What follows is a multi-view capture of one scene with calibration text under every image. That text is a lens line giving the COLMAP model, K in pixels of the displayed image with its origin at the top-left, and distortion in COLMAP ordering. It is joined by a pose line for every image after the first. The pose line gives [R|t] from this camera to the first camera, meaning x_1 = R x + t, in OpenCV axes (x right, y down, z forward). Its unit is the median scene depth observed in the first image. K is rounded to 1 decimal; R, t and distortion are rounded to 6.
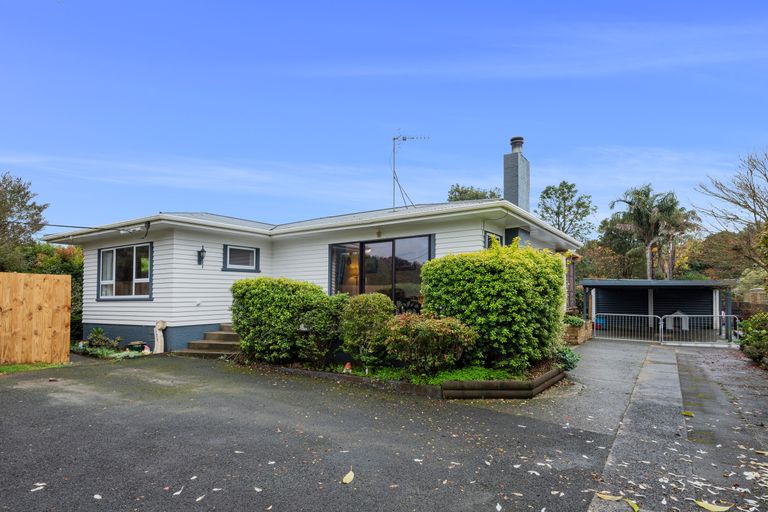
lens RADIAL K [[441.8, 0, 384.0], [0, 441.8, 256.0], [0, 0, 1]] dist [0.024713, -0.000956]
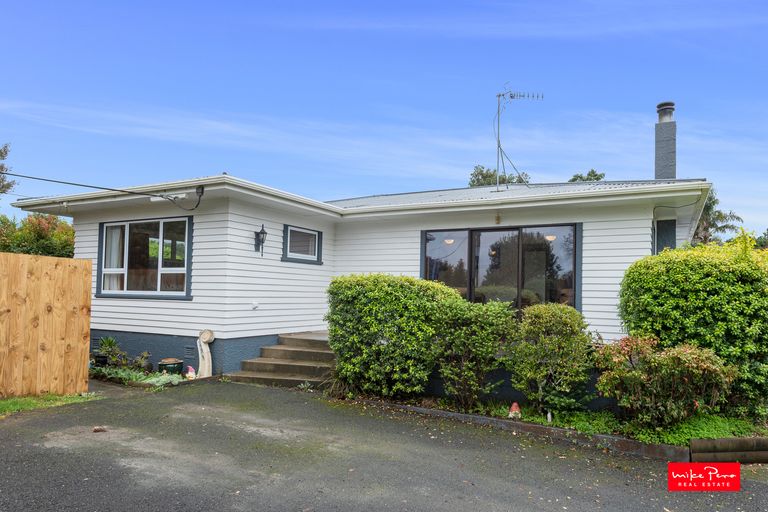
lens RADIAL K [[501.8, 0, 384.0], [0, 501.8, 256.0], [0, 0, 1]] dist [0.031523, -0.002372]
pose [[0.995321, 0.040863, 0.087559, -0.325281], [-0.042338, 0.998990, 0.015054, 0.007277], [-0.086855, -0.018691, 0.996046, 0.209926]]
